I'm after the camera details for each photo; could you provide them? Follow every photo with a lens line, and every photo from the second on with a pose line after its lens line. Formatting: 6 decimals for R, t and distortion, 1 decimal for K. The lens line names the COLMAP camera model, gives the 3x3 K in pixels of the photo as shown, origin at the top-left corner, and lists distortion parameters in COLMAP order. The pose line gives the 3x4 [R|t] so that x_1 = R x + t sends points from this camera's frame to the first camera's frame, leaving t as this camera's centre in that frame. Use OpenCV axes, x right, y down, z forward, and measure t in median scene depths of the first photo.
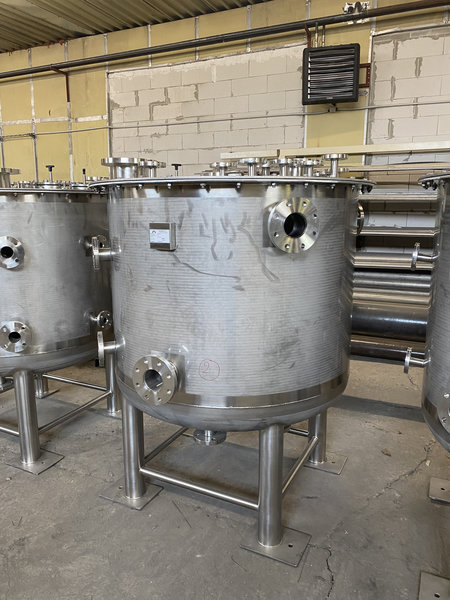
lens RADIAL K [[460.4, 0, 226.6], [0, 460.4, 300.6], [0, 0, 1]] dist [0.011308, -0.005581]
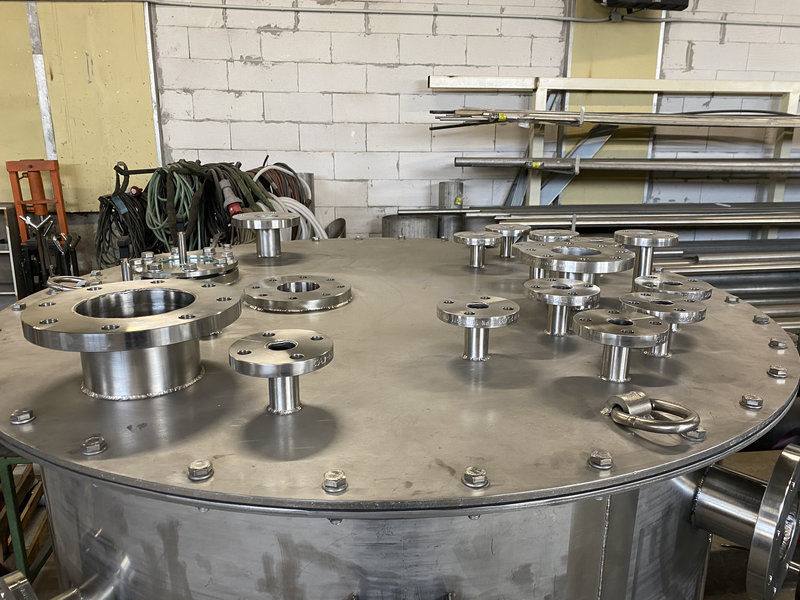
lens RADIAL K [[613.8, 0, 400.5], [0, 613.8, 299.3], [0, 0, 1]] dist [0.011308, -0.005581]
pose [[0.852938, -0.133384, 0.504683, -0.491041], [0.099447, 0.990617, 0.093743, -0.144931], [-0.512452, -0.029768, 0.858200, 0.427646]]
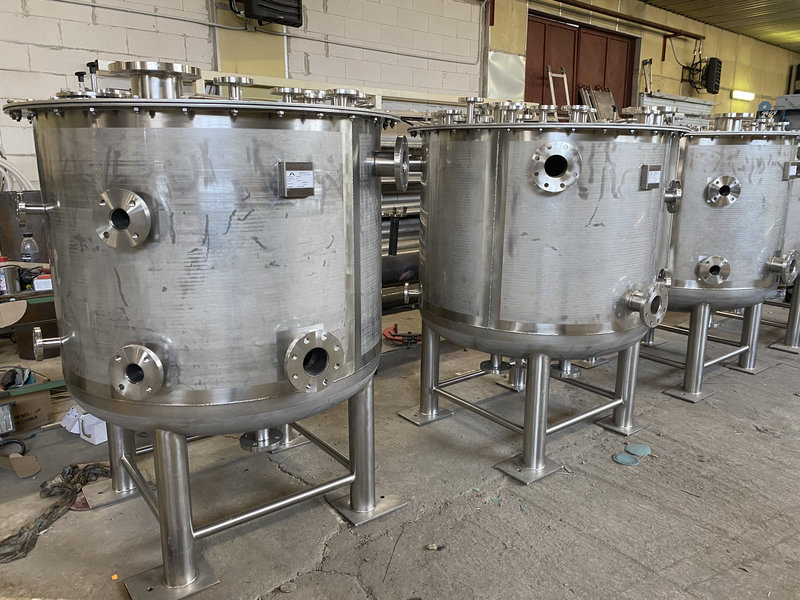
lens RADIAL K [[613.8, 0, 400.0], [0, 613.8, 302.0], [0, 0, 1]] dist [0.011308, -0.005581]
pose [[0.425388, -0.202362, 0.882097, -0.689538], [0.177665, 0.974387, 0.137856, -0.056481], [-0.887401, 0.098075, 0.450445, 0.345969]]
